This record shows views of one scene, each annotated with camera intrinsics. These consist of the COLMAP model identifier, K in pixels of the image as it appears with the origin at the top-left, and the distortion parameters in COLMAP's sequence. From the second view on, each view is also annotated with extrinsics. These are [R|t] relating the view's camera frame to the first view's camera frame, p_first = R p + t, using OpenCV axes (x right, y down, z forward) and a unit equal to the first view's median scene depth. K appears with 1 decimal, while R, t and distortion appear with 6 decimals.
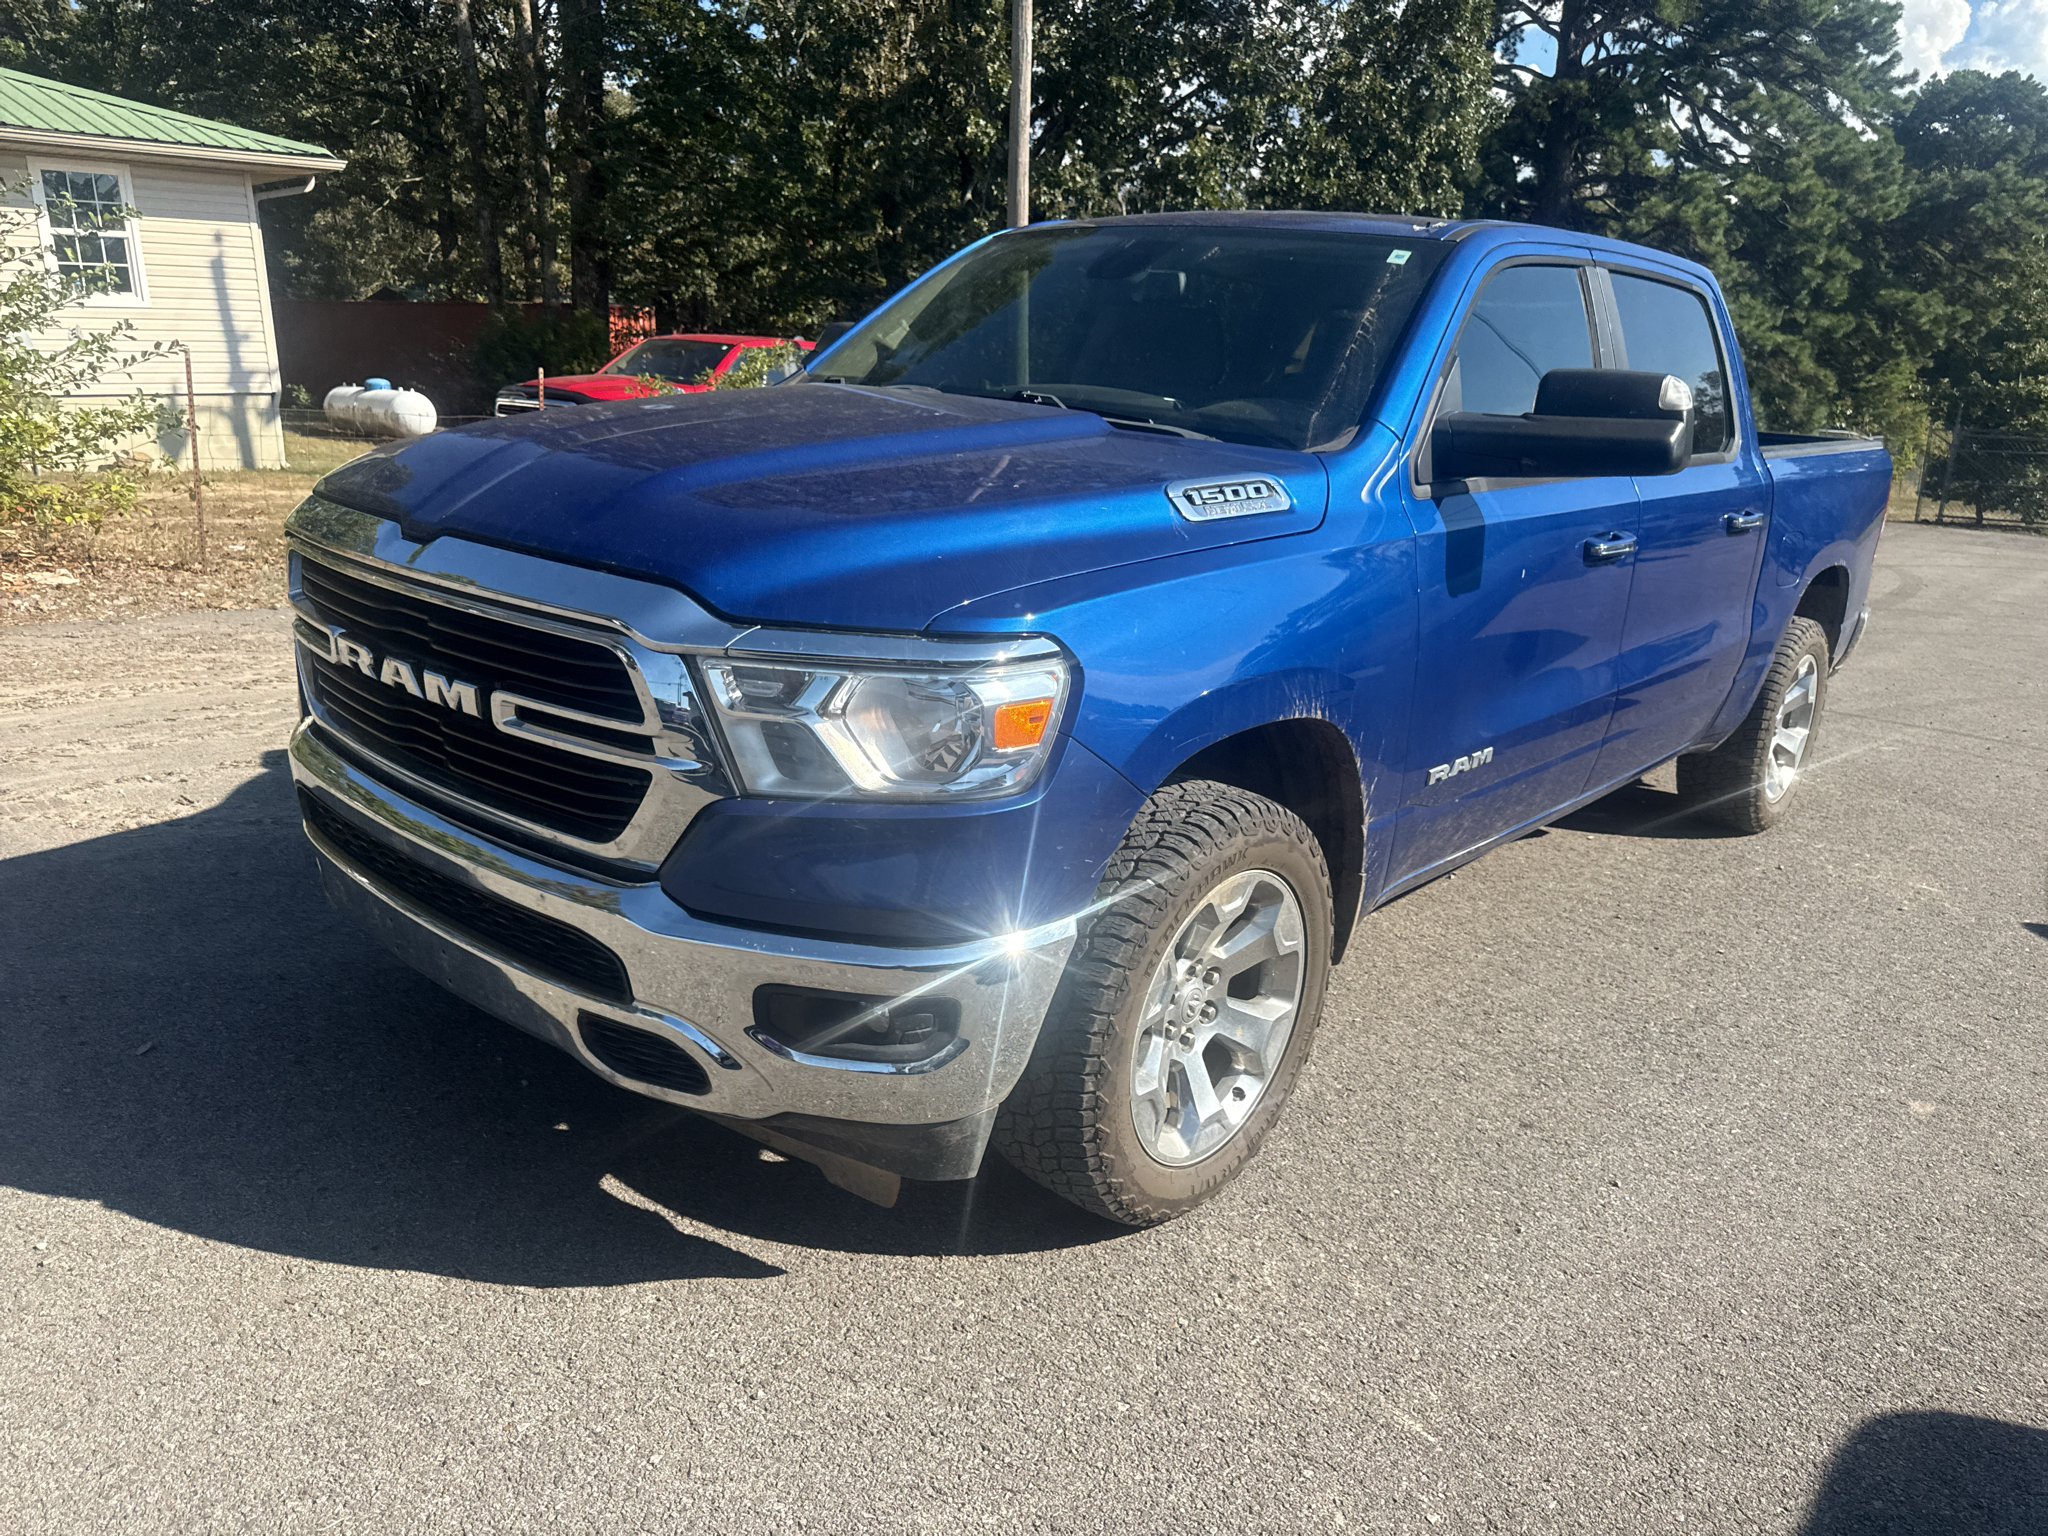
lens RADIAL K [[1431.4, 0, 1022.4], [0, 1431.4, 789.5], [0, 0, 1]] dist [-0.007239, -0.004301]
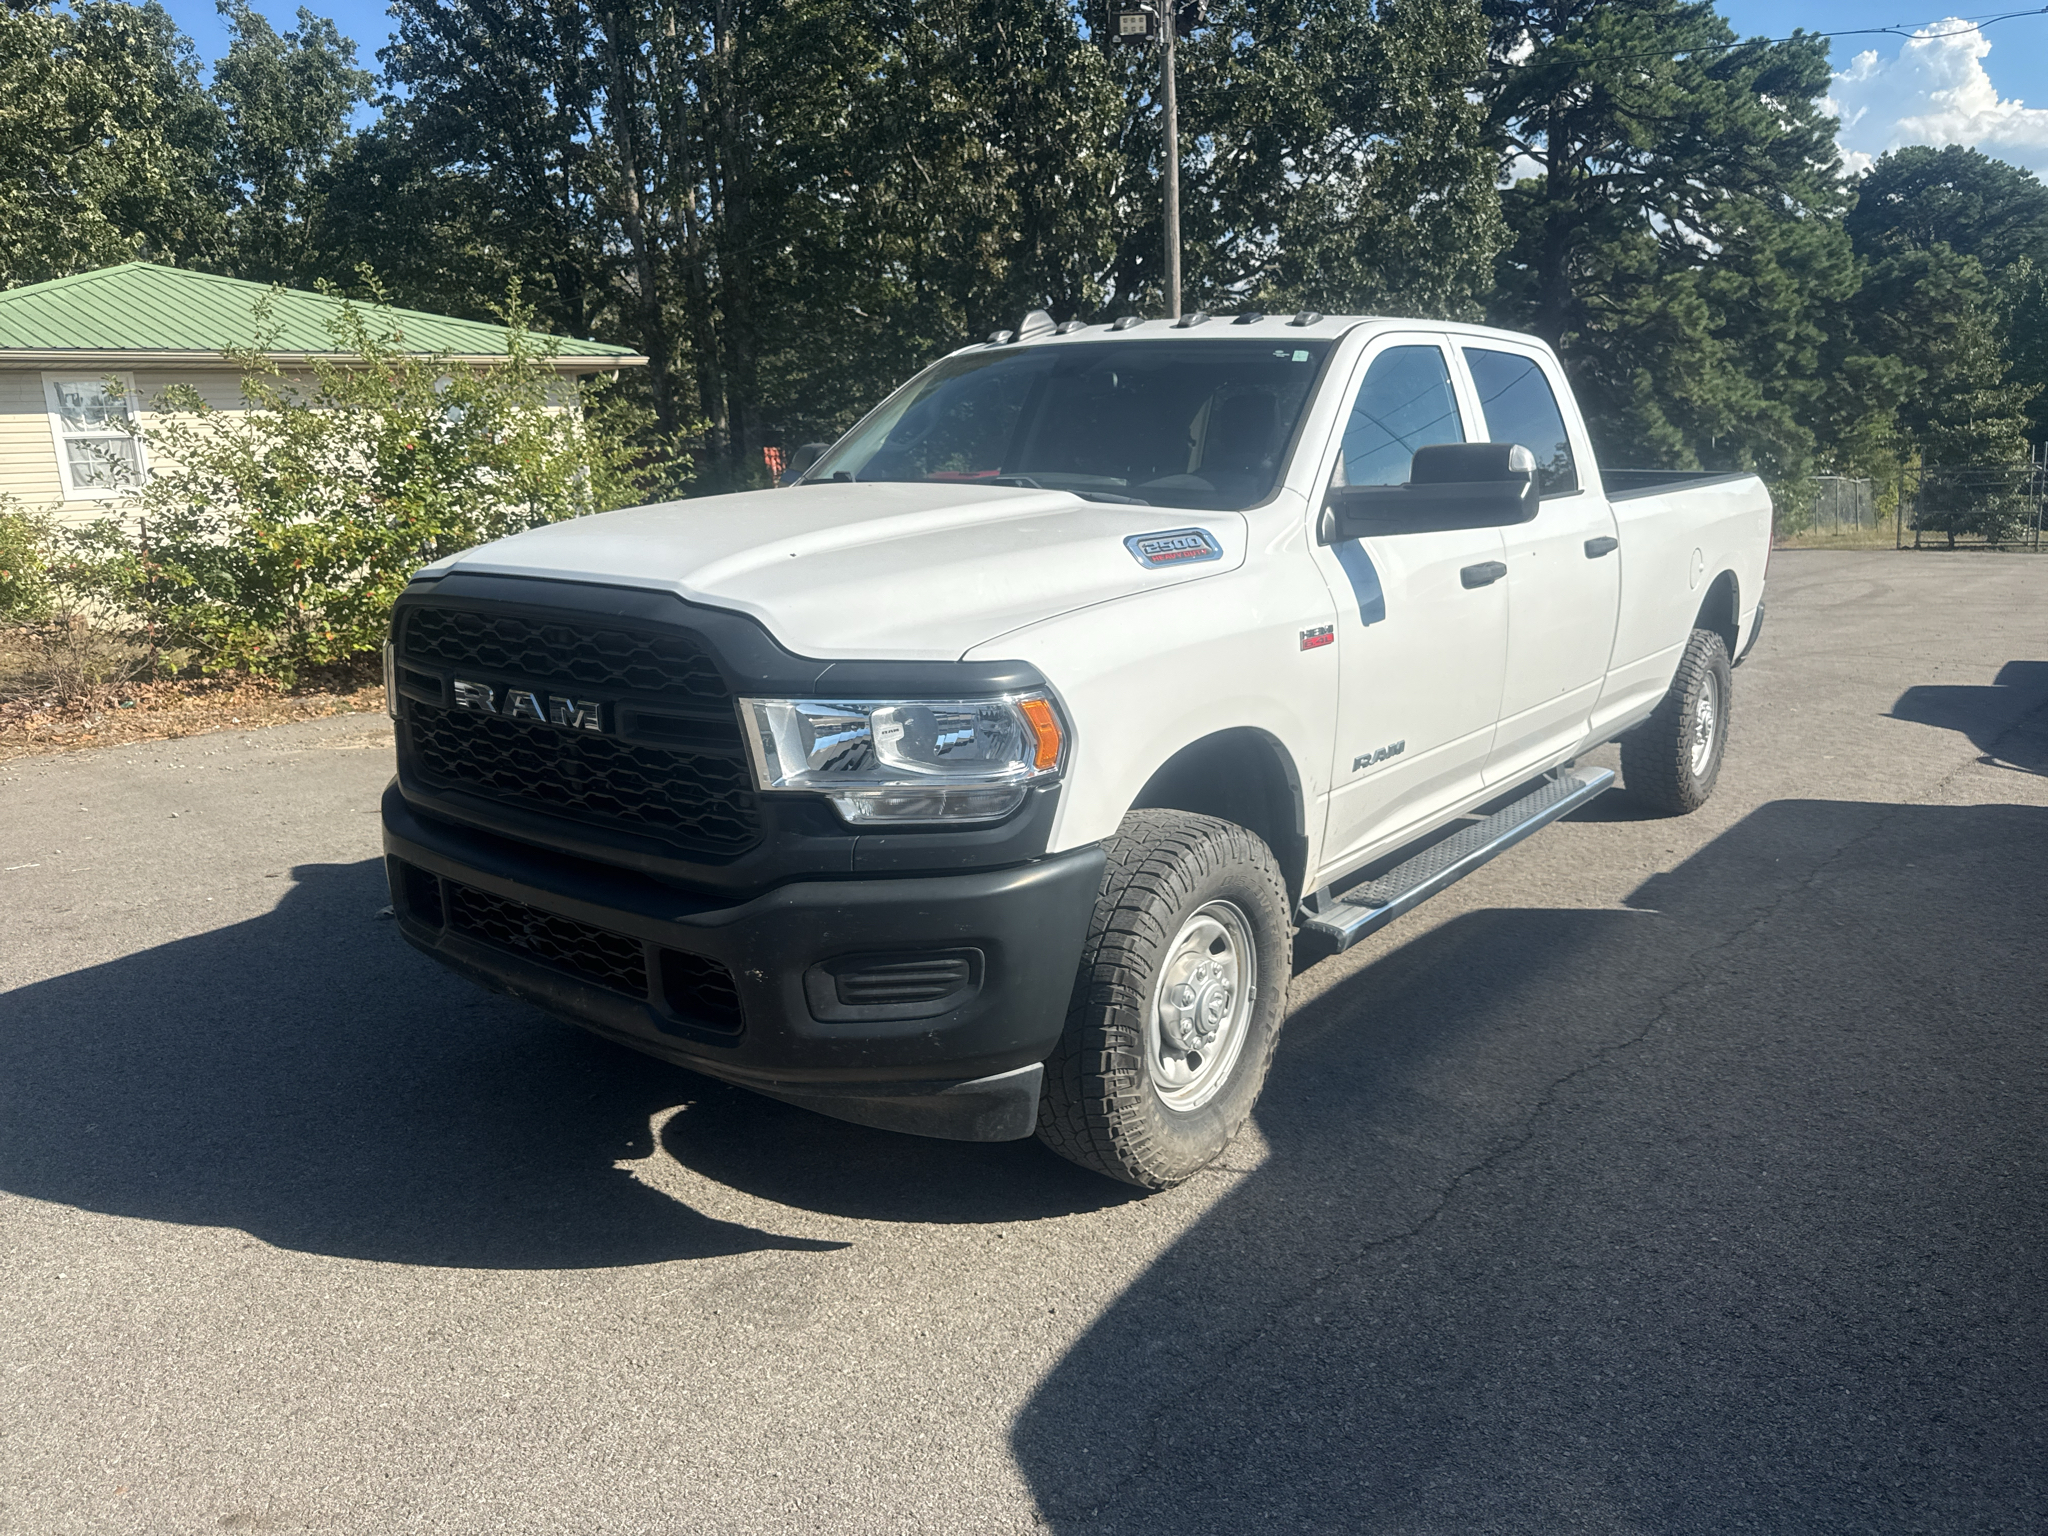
lens RADIAL K [[1470.7, 0, 1024.0], [0, 1470.7, 768.0], [0, 0, 1]] dist [-0.002275, 0.001460]
pose [[0.997603, -0.068795, -0.007506, -0.086366], [0.067875, 0.993834, -0.087673, 0.045462], [0.013492, 0.086954, 0.996121, -0.184494]]
